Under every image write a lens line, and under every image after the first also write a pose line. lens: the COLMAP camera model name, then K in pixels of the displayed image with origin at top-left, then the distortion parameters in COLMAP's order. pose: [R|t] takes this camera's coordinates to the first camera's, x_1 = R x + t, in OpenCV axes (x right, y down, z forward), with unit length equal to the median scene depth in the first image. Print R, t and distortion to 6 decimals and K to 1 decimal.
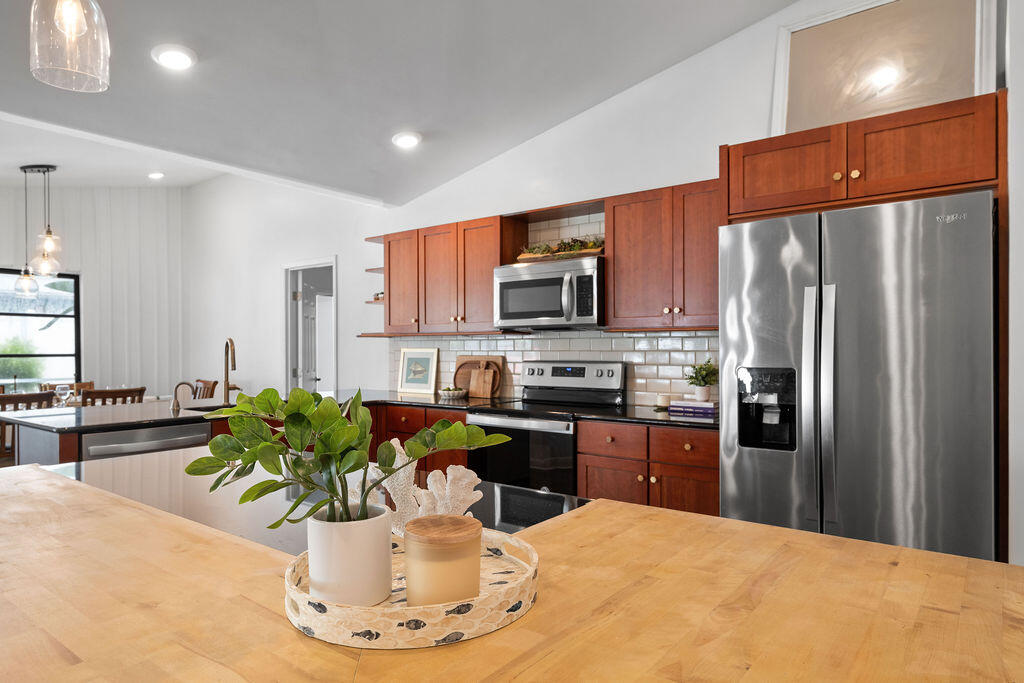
lens RADIAL K [[626.2, 0, 513.2], [0, 626.2, 348.7], [0, 0, 1]] dist [0.003236, 0.001080]
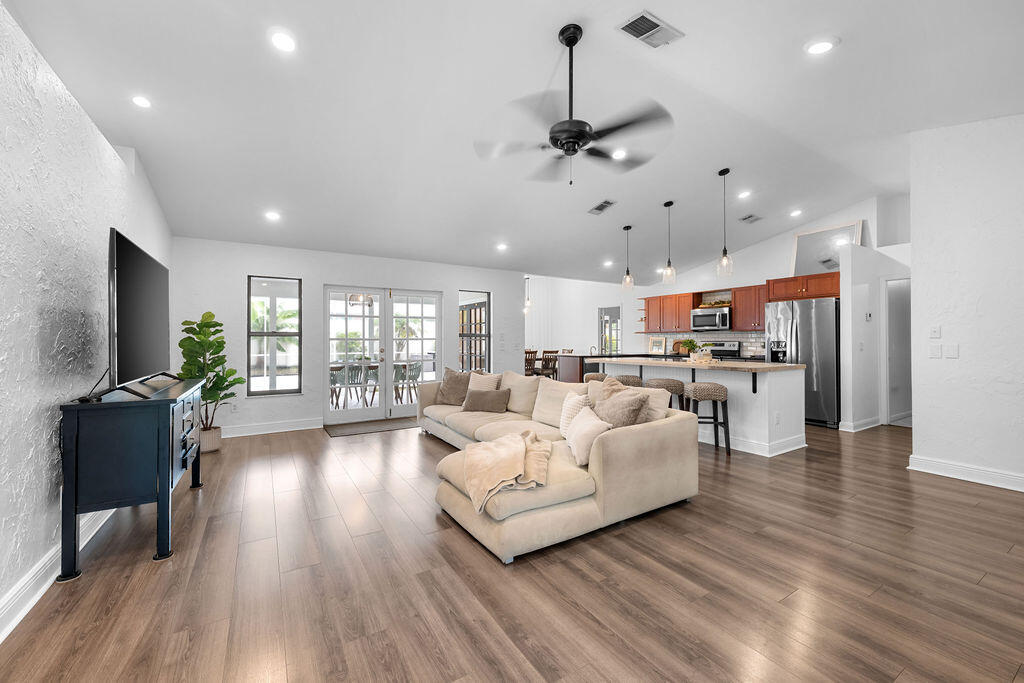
lens RADIAL K [[408.7, 0, 509.7], [0, 408.7, 335.8], [0, 0, 1]] dist [0.000312, -0.000007]
pose [[0.932802, -0.001020, -0.360388, -0.136776], [-0.003041, 0.999938, -0.010700, 0.018346], [0.360376, 0.011077, 0.932741, -1.177402]]
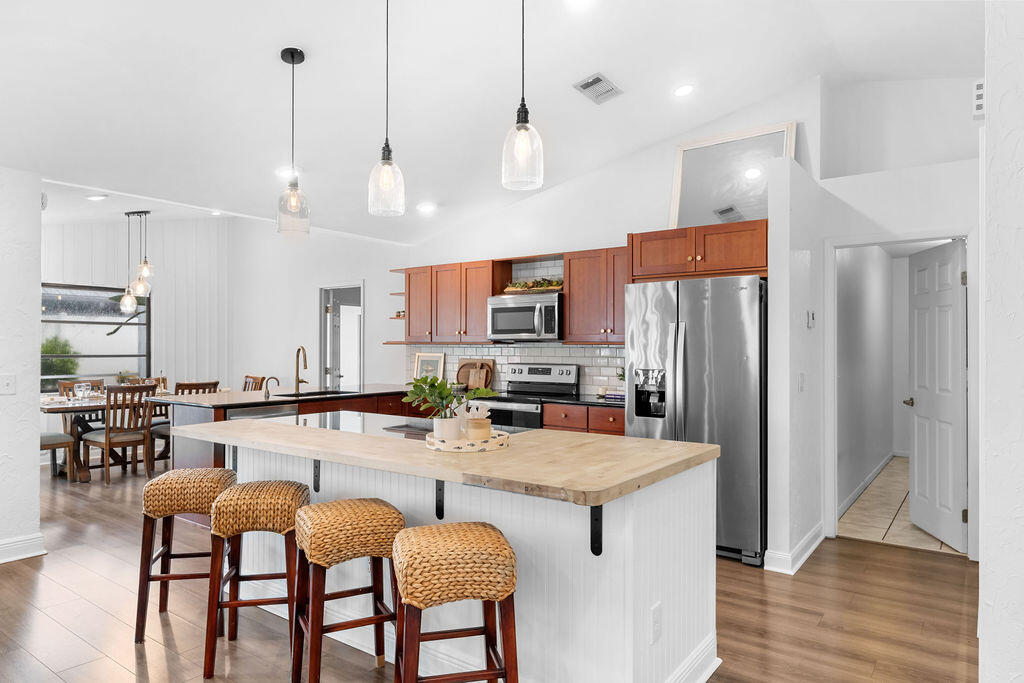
lens RADIAL K [[641.4, 0, 512.0], [0, 641.4, 341.5], [0, 0, 1]] dist [-0.000117, -0.001011]
pose [[0.999819, 0.005845, 0.018089, -0.001061], [-0.005686, 0.999945, -0.008843, -0.017324], [-0.018140, 0.008739, 0.999797, -0.456861]]
